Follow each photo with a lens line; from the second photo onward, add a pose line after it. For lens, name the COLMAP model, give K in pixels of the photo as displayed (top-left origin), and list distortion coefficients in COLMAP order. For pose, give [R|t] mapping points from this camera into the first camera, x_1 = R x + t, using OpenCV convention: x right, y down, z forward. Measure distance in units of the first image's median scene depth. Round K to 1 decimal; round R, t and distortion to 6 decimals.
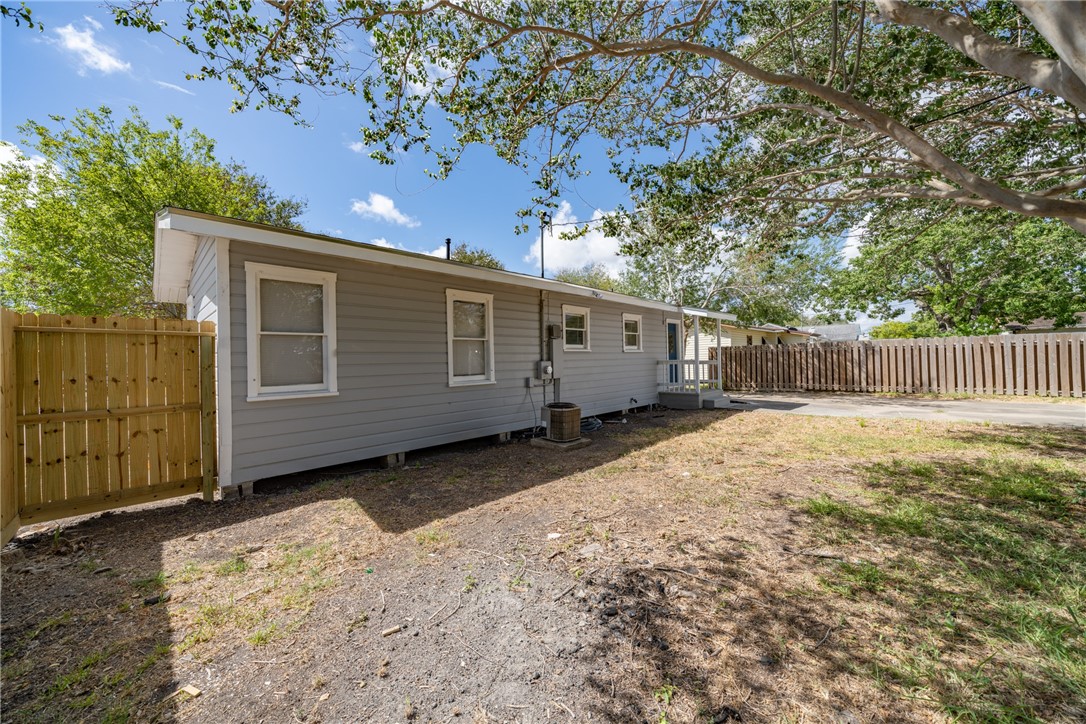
lens RADIAL K [[367.3, 0, 538.0], [0, 367.3, 356.5], [0, 0, 1]] dist [-0.004242, -0.000073]
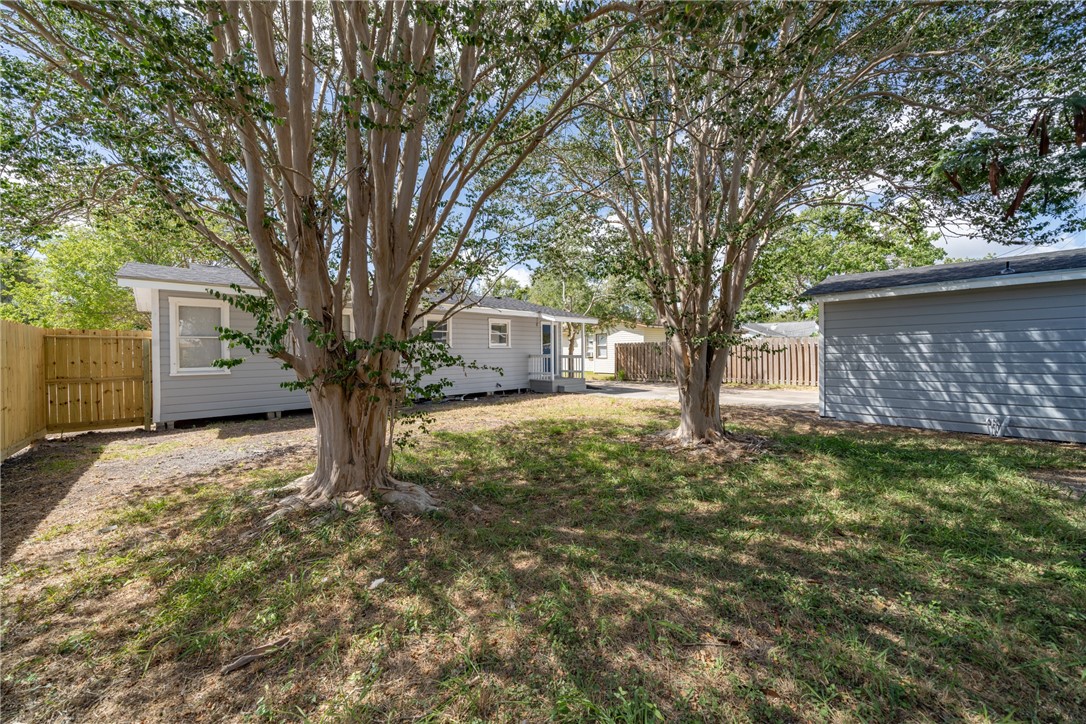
lens RADIAL K [[367.3, 0, 538.0], [0, 367.3, 356.5], [0, 0, 1]] dist [-0.004242, -0.000073]
pose [[0.998909, 0.012196, -0.045075, 1.078083], [-0.011162, 0.999670, 0.023116, -0.031922], [0.045342, -0.022588, 0.998716, -0.690351]]
